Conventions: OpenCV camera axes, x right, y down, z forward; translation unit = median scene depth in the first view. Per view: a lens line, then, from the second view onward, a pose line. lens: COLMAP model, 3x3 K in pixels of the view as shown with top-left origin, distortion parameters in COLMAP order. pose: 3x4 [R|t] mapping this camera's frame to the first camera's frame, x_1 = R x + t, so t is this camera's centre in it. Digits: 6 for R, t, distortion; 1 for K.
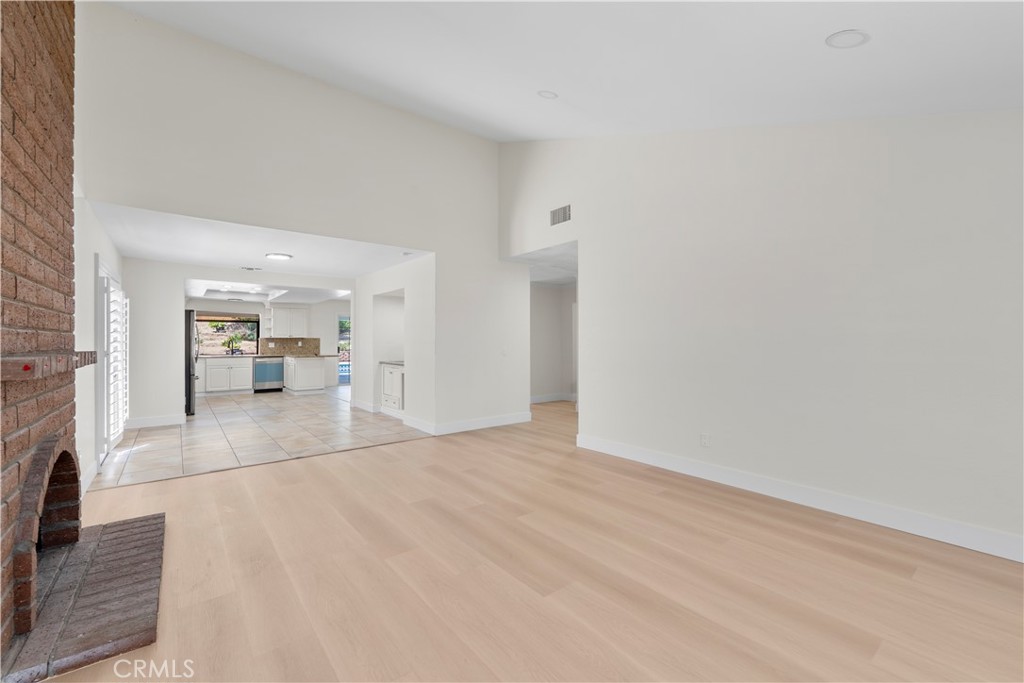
lens RADIAL K [[418.3, 0, 516.4], [0, 418.3, 338.9], [0, 0, 1]] dist [-0.001914, -0.000776]
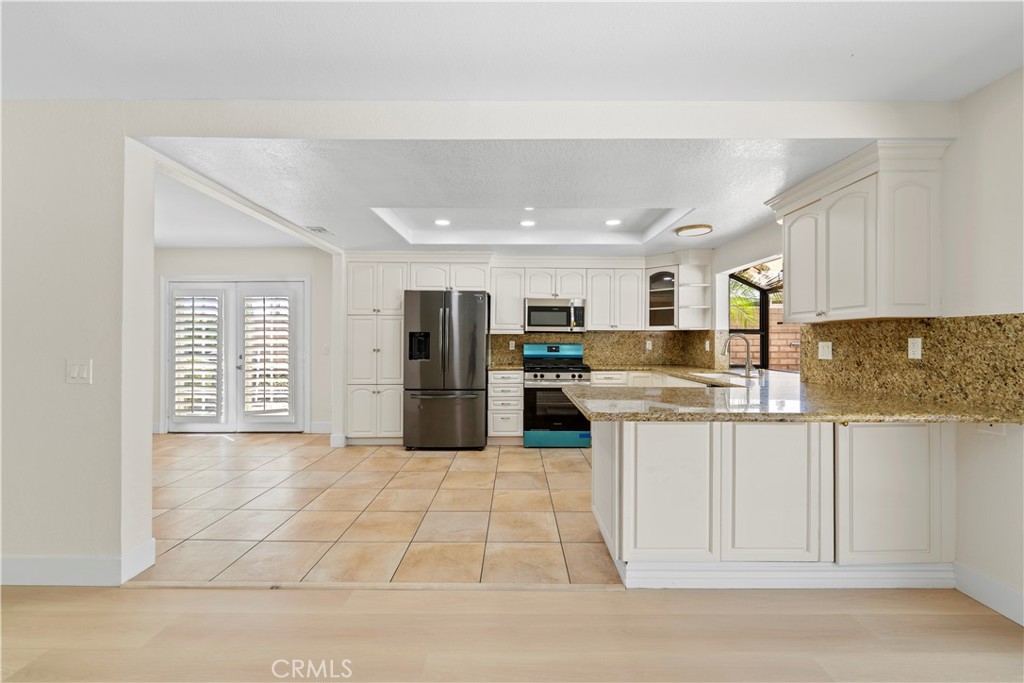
lens RADIAL K [[418.3, 0, 514.4], [0, 418.3, 340.8], [0, 0, 1]] dist [-0.001914, -0.000776]
pose [[-0.634025, 0.000814, -0.773312, -0.248946], [0.003877, 0.999990, -0.002126, 0.008253], [0.773303, -0.004346, -0.634022, 1.019794]]
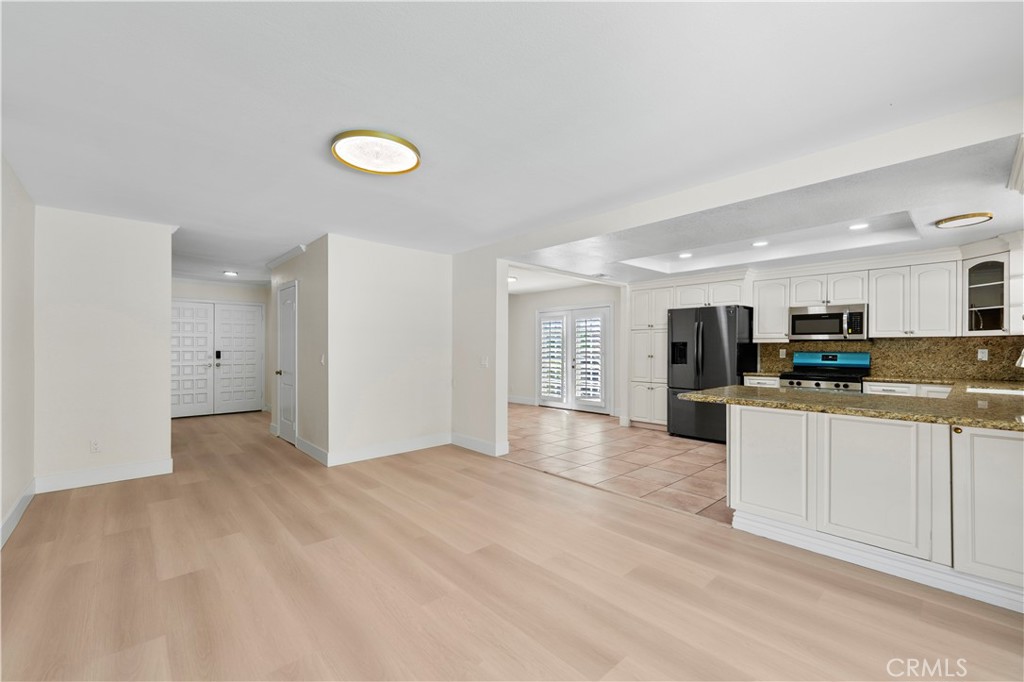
lens RADIAL K [[418.3, 0, 510.4], [0, 418.3, 347.3], [0, 0, 1]] dist [-0.001914, -0.000776]
pose [[-0.998653, 0.000365, -0.051892, -0.274932], [0.000841, 0.999958, -0.009133, 0.009237], [0.051887, -0.009164, -0.998611, 1.196098]]
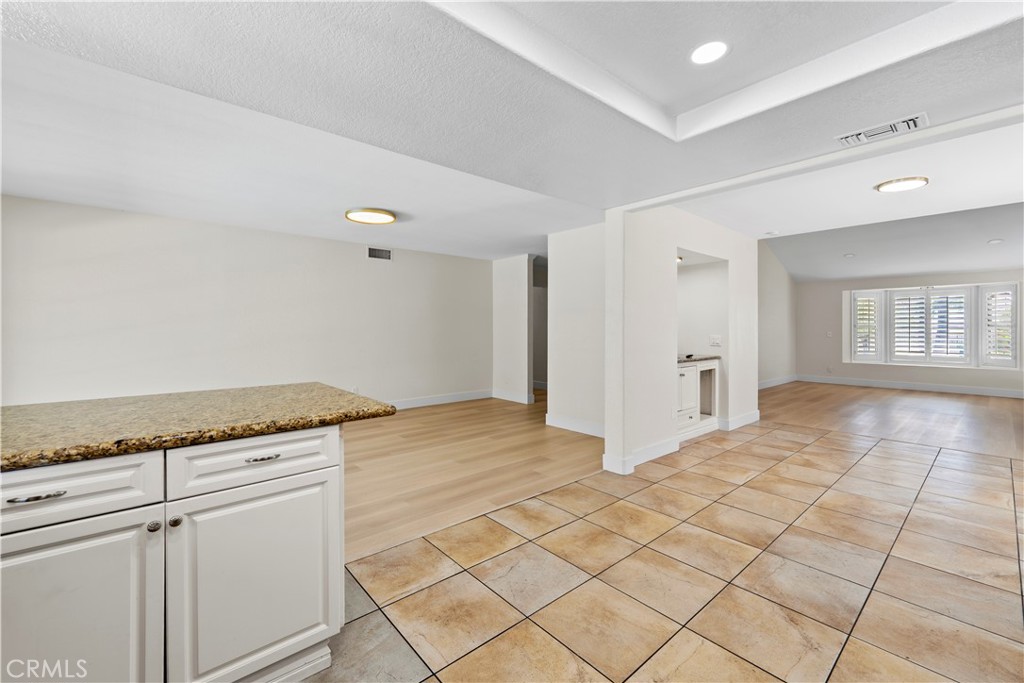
lens RADIAL K [[418.3, 0, 501.6], [0, 418.3, 331.5], [0, 0, 1]] dist [-0.001914, -0.000776]
pose [[-0.014311, -0.005800, 0.999881, -0.616569], [-0.007697, 0.999954, 0.005690, 0.007551], [-0.999868, -0.007614, -0.014355, 0.844492]]
